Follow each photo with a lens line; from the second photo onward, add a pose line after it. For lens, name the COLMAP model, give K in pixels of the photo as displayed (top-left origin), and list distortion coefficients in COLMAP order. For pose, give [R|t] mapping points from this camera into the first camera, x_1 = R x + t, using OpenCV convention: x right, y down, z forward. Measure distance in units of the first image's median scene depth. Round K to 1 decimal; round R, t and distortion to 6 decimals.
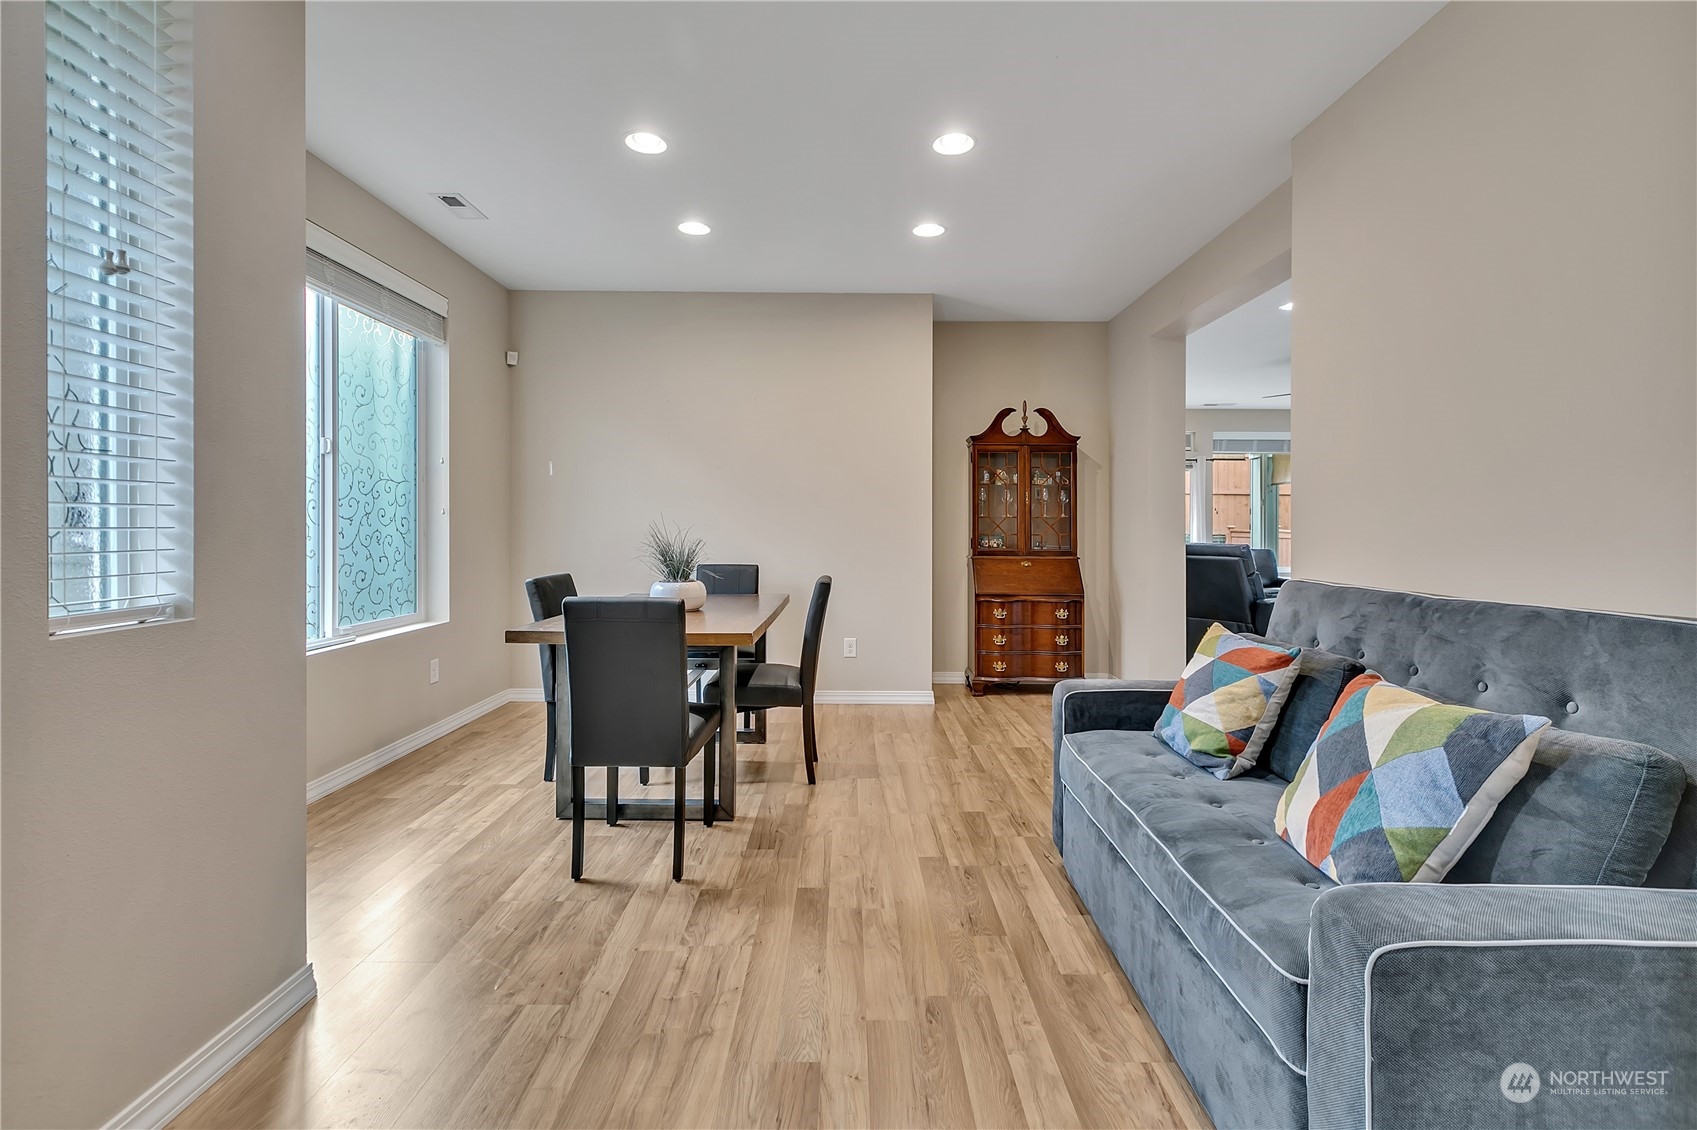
lens RADIAL K [[790.1, 0, 831.5], [0, 790.1, 534.8], [0, 0, 1]] dist [0.004301, -0.003450]
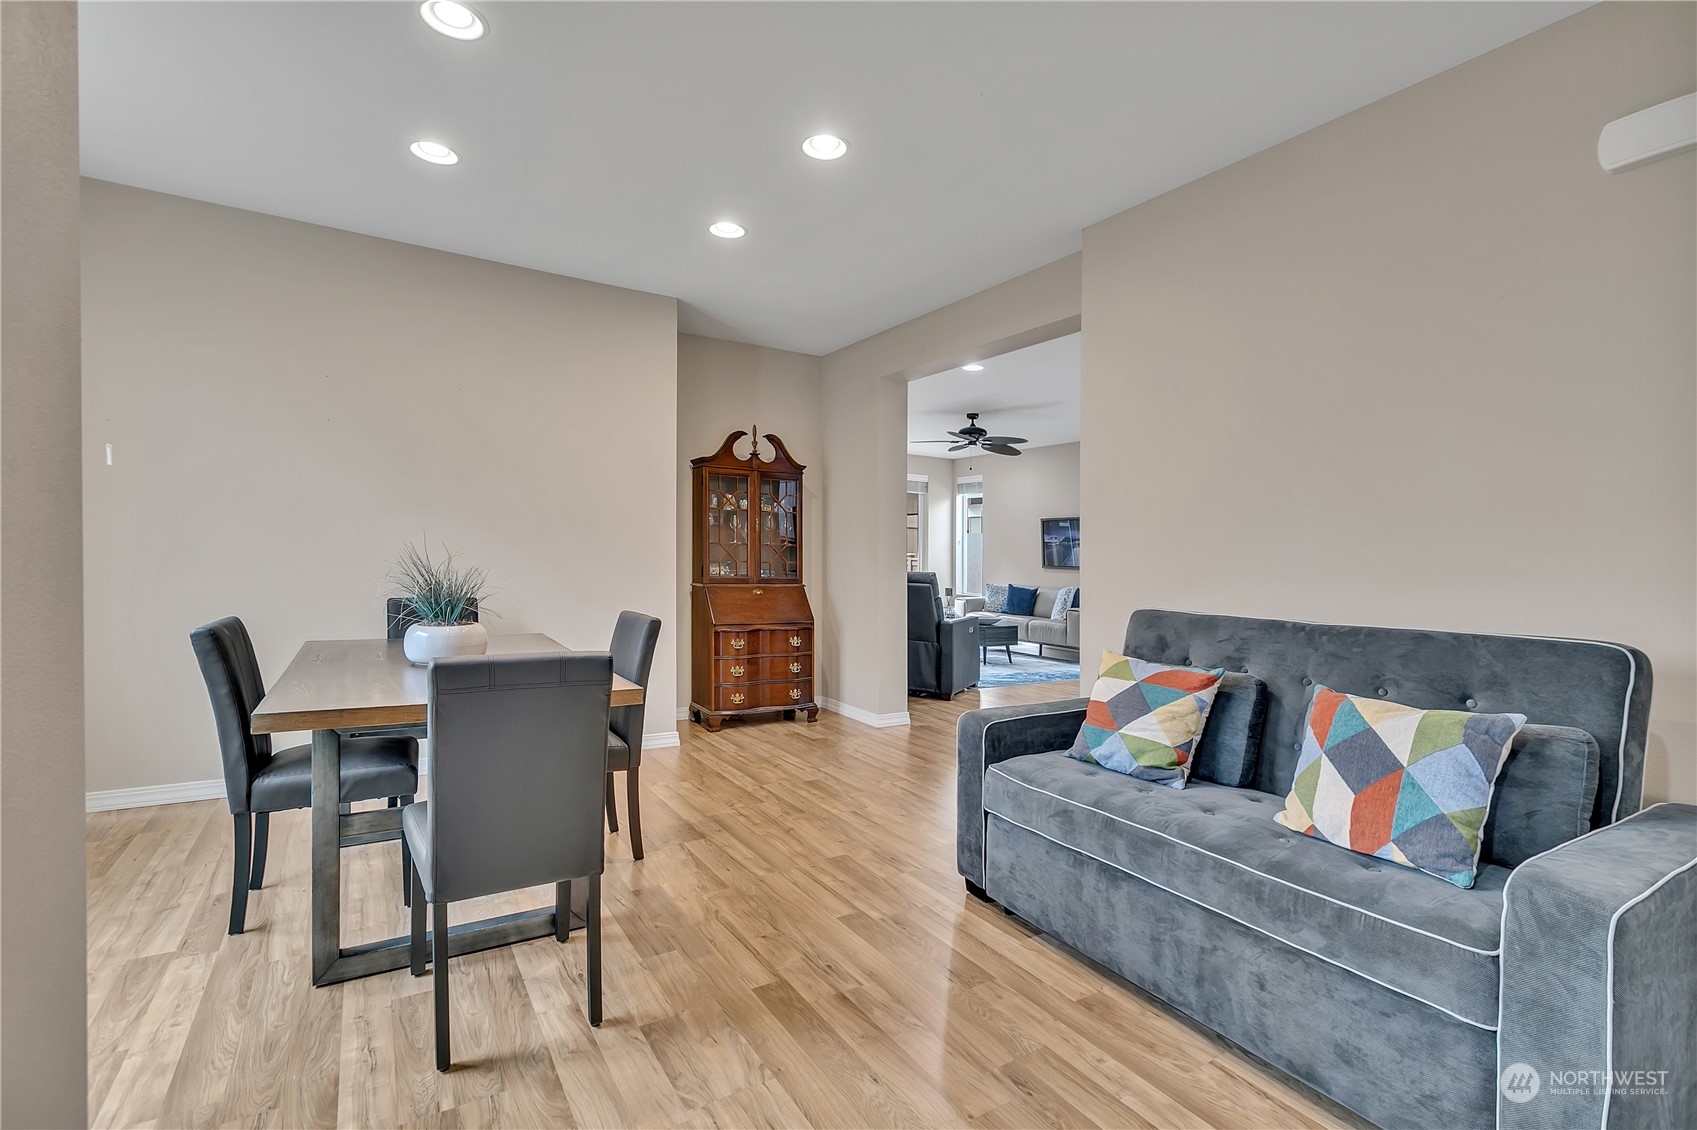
lens RADIAL K [[790.1, 0, 845.1], [0, 790.1, 566.3], [0, 0, 1]] dist [0.004301, -0.003450]
pose [[0.839984, 0.005790, 0.542581, -0.438928], [-0.012894, 0.999874, 0.009291, -0.012260], [-0.542459, -0.014801, 0.839952, 0.260900]]
